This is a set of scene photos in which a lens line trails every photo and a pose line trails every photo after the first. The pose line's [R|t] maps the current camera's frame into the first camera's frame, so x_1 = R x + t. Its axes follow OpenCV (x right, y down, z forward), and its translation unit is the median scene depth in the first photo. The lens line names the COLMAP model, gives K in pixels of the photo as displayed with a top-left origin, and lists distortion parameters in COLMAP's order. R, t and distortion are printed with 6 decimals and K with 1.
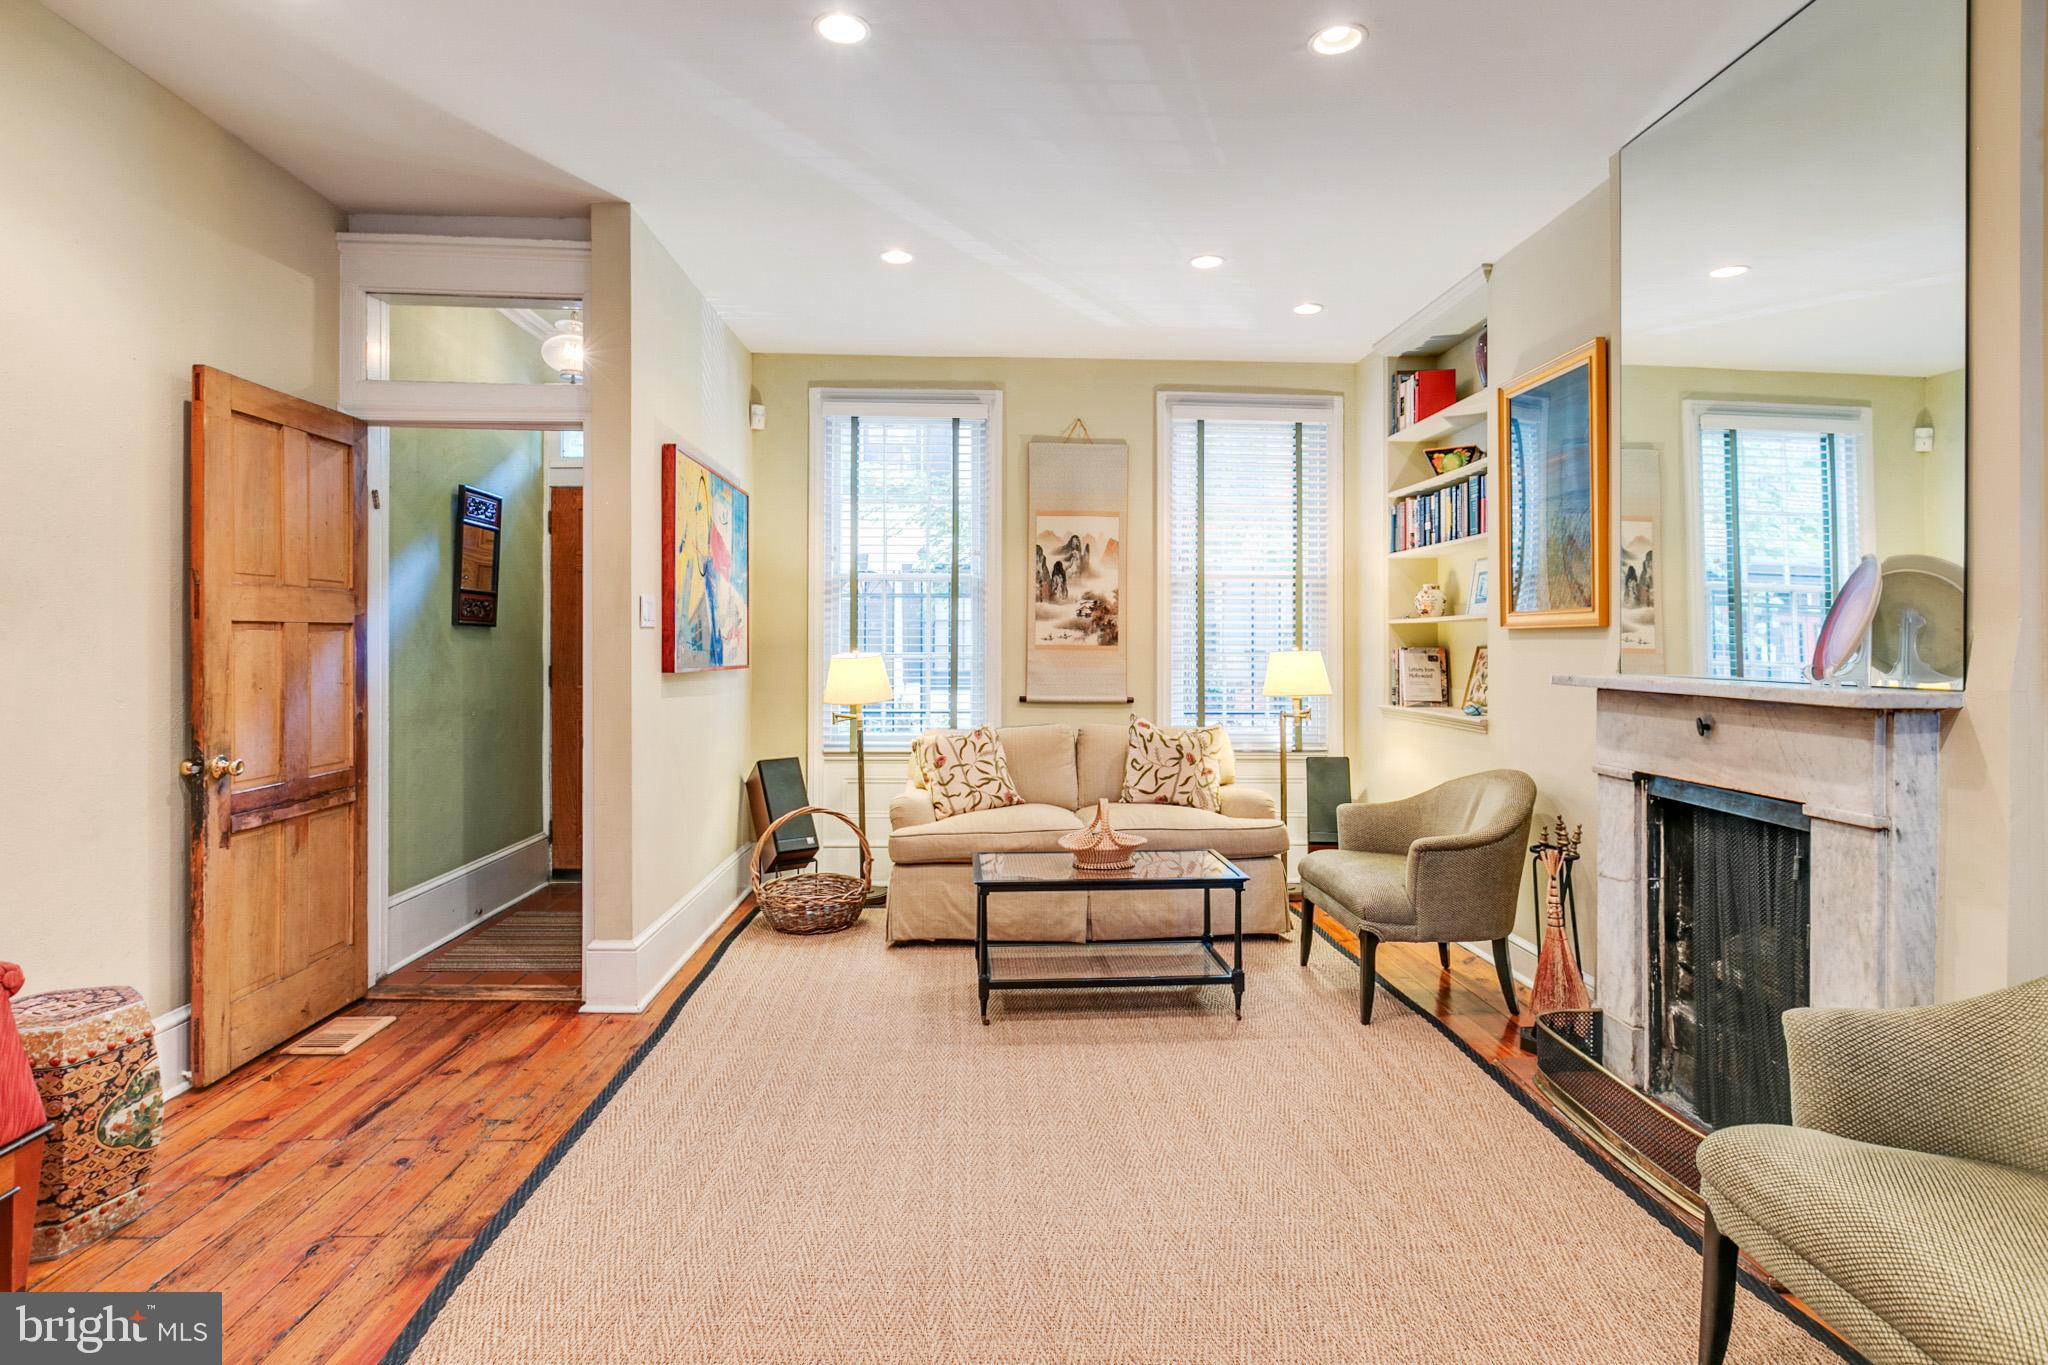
lens RADIAL K [[1046.0, 0, 1016.7], [0, 1046.0, 644.2], [0, 0, 1]] dist [-0.004443, -0.000008]
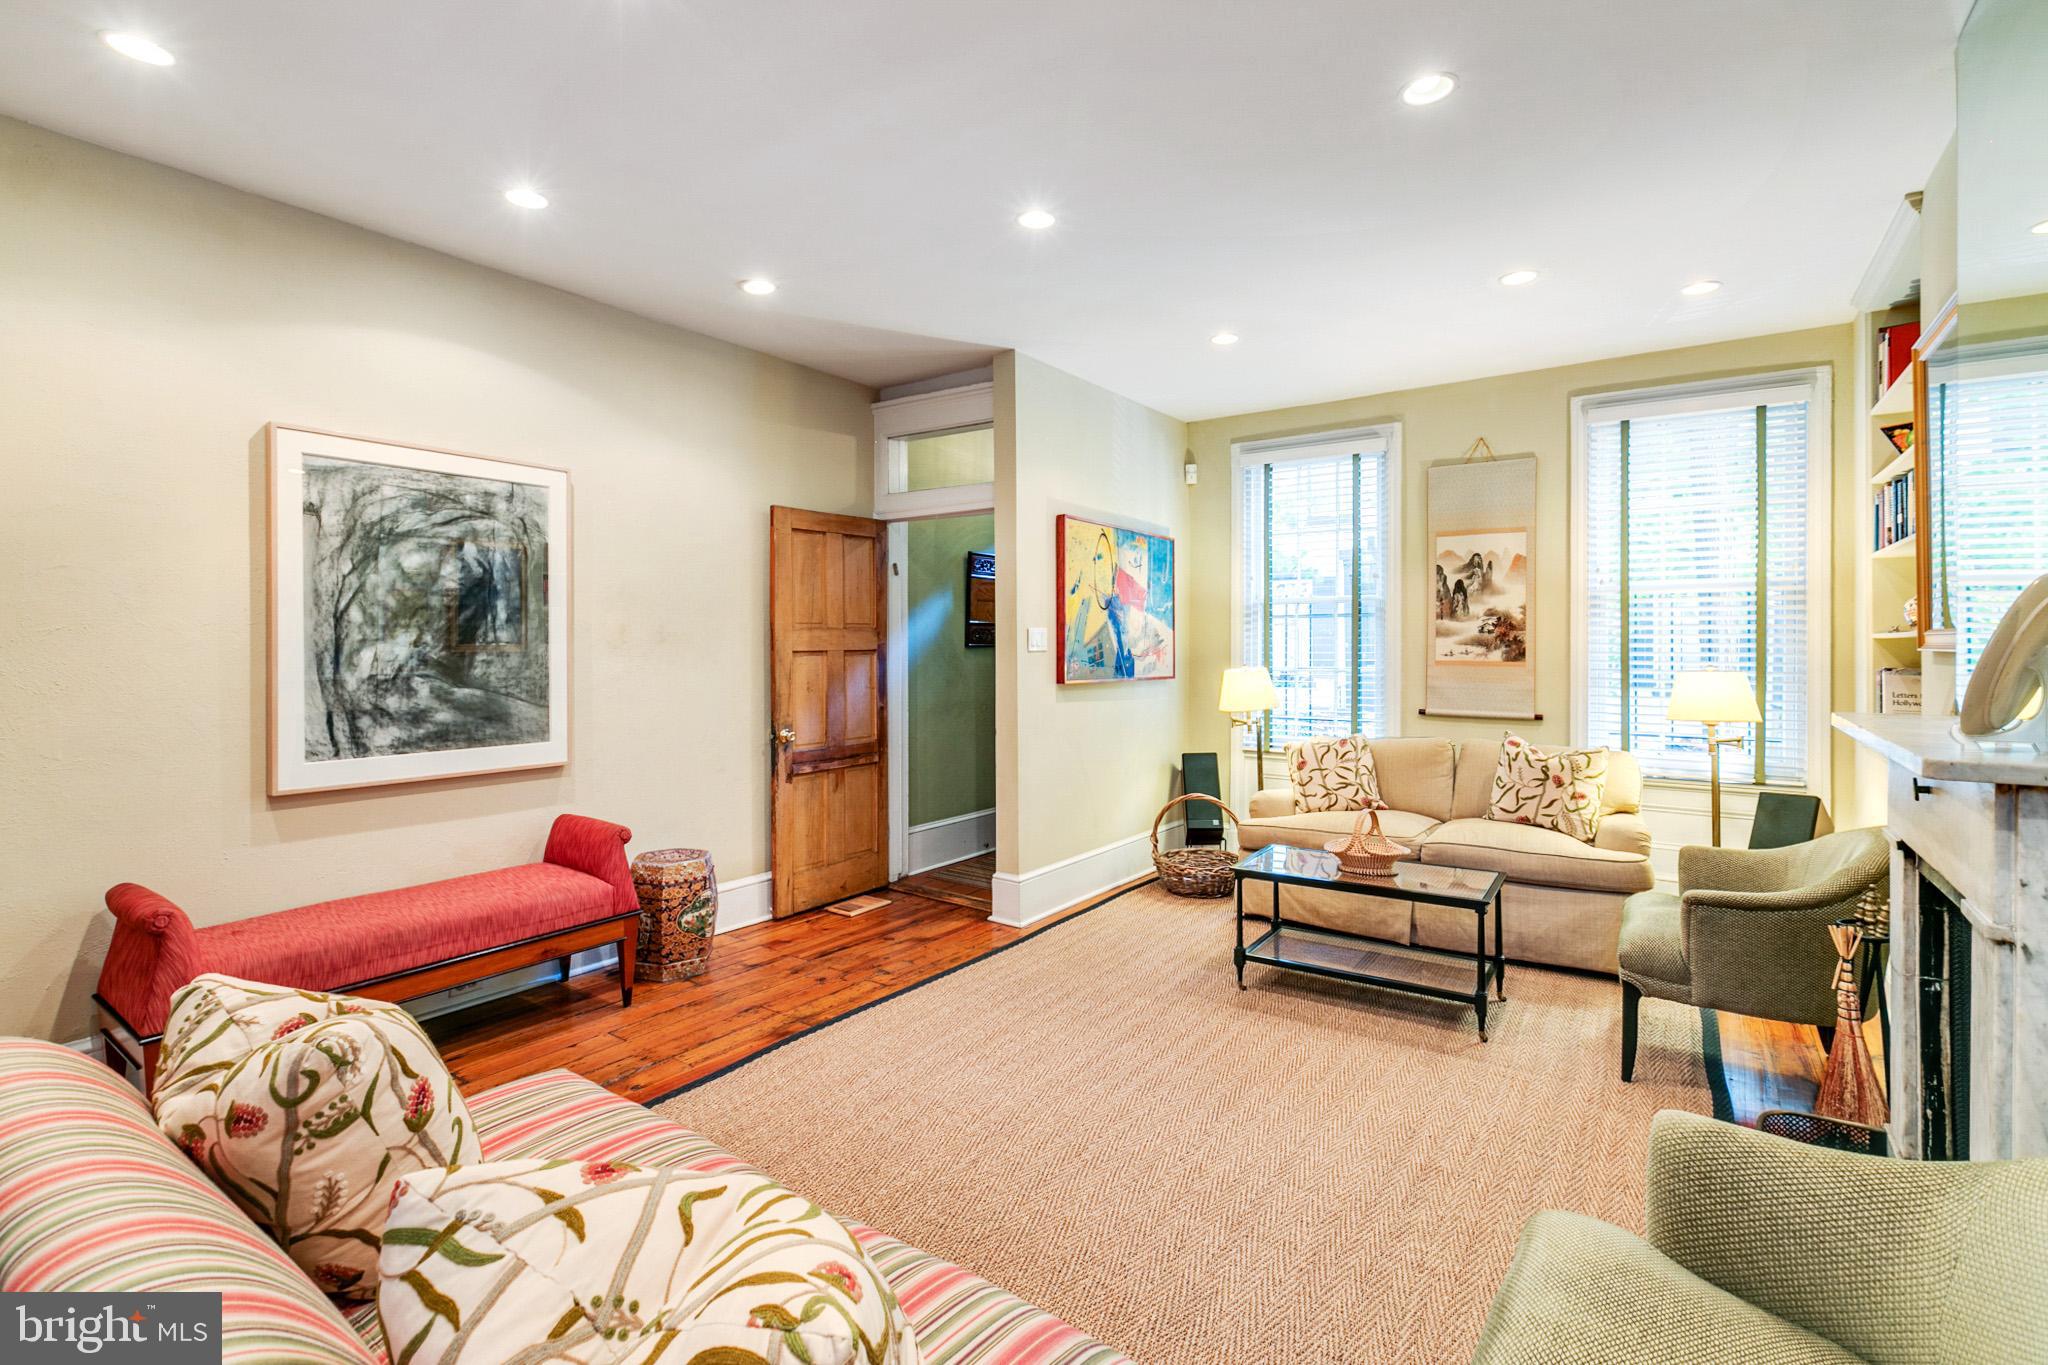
lens RADIAL K [[926.0, 0, 1019.8], [0, 926.0, 650.4], [0, 0, 1]] dist [0.001760, 0.000228]
pose [[0.789925, -0.001635, -0.613202, 0.375671], [0.004653, 0.999984, 0.003327, -0.021199], [0.613186, -0.005481, 0.789920, 0.020273]]
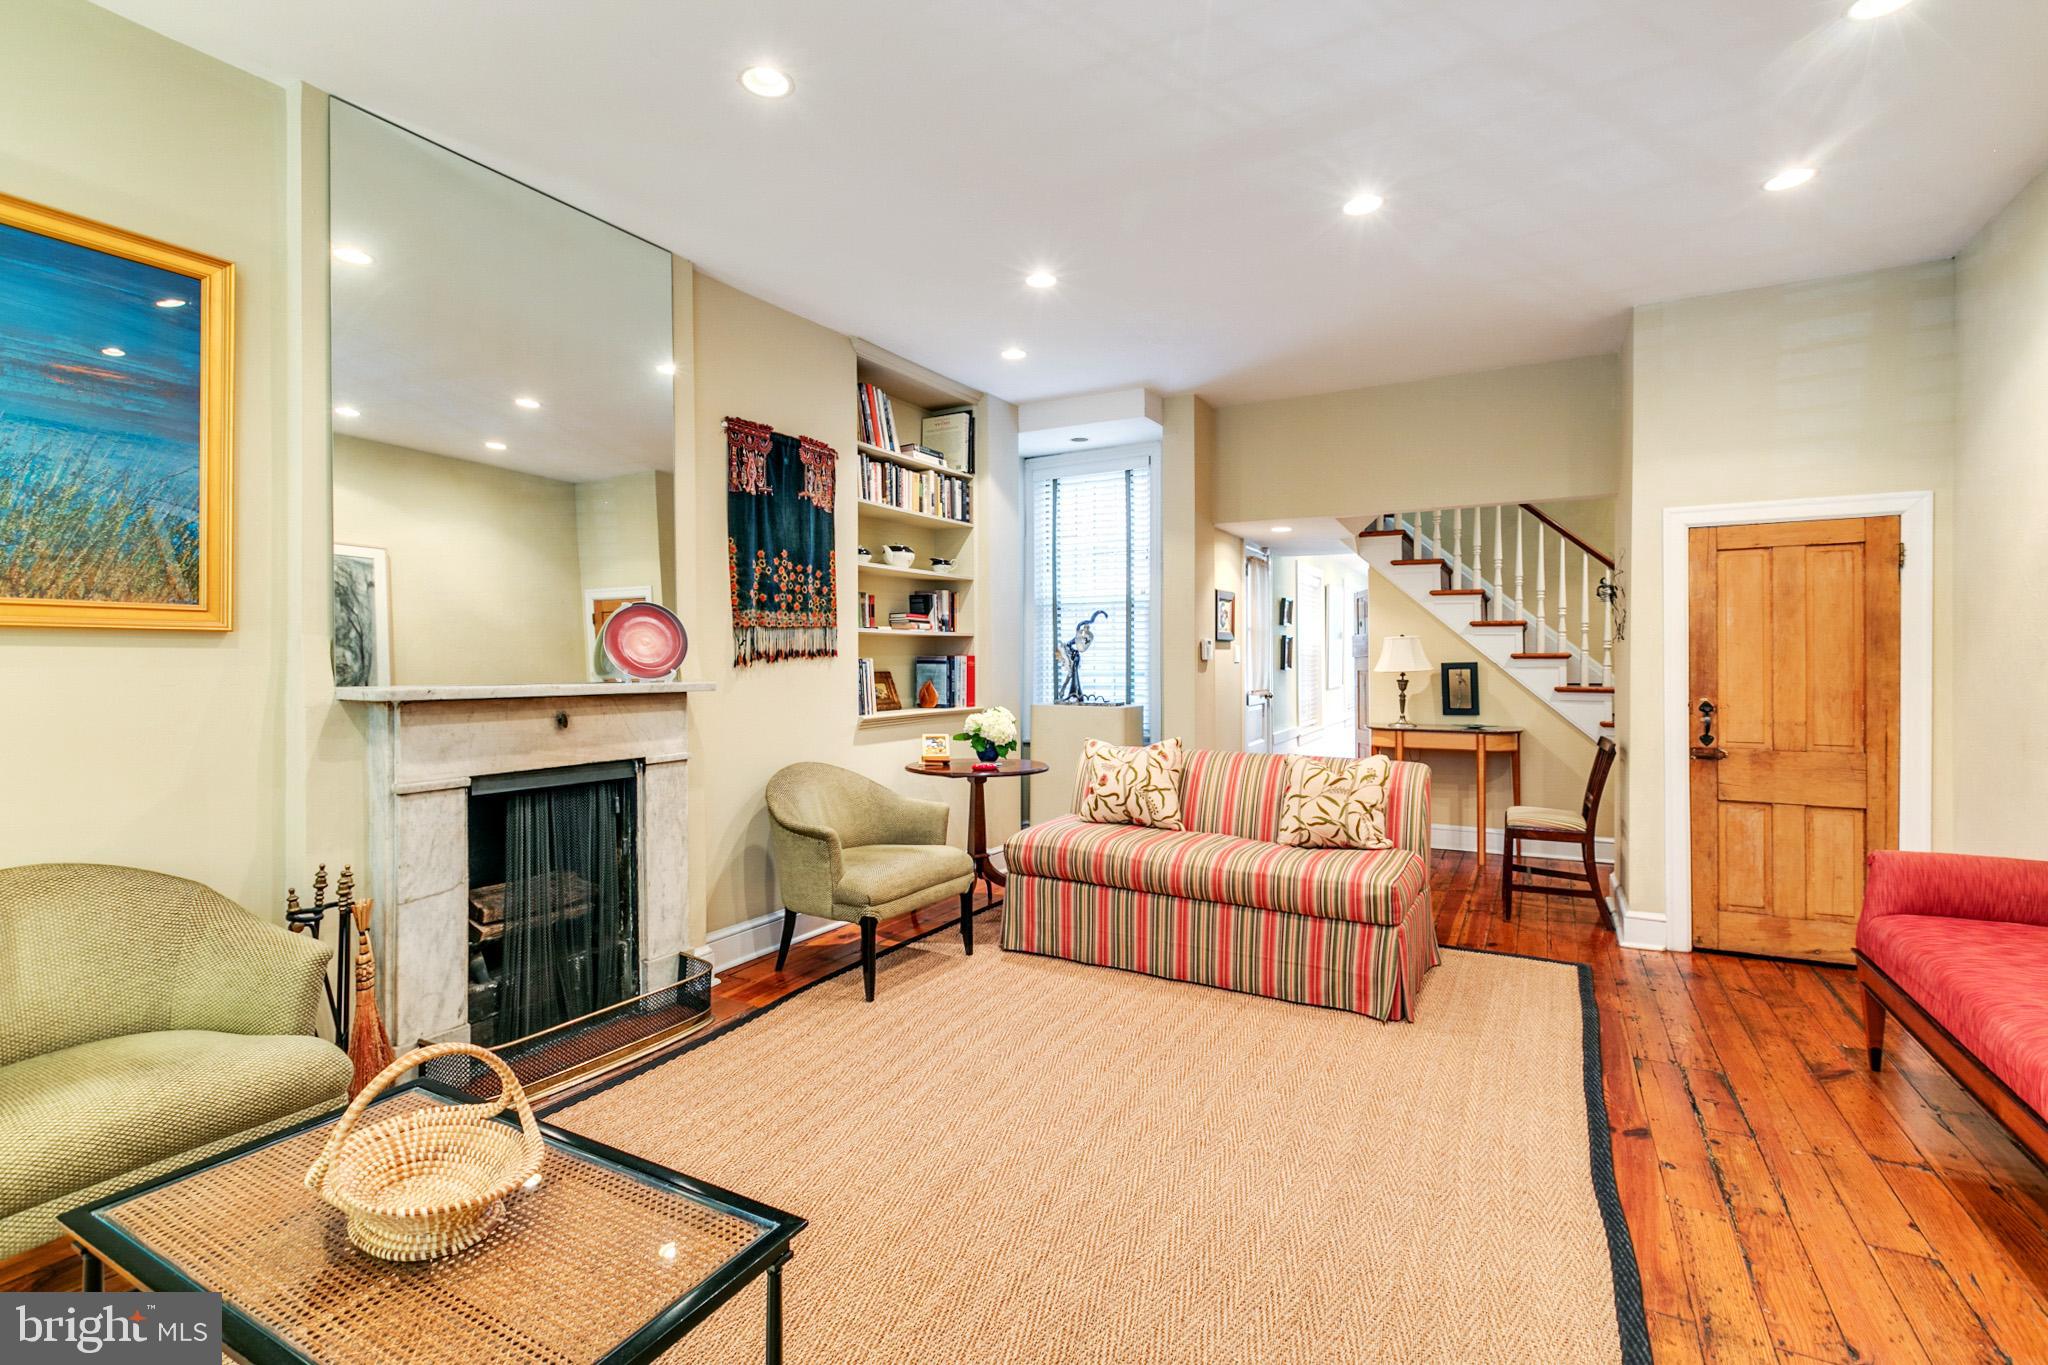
lens RADIAL K [[925.7, 0, 1019.5], [0, 925.7, 667.3], [0, 0, 1]] dist [-0.001520, 0.000007]
pose [[-0.849113, -0.002850, 0.528203, -0.276024], [0.001585, 0.999967, 0.007943, 0.004203], [-0.528208, 0.007582, -0.849081, 1.132050]]
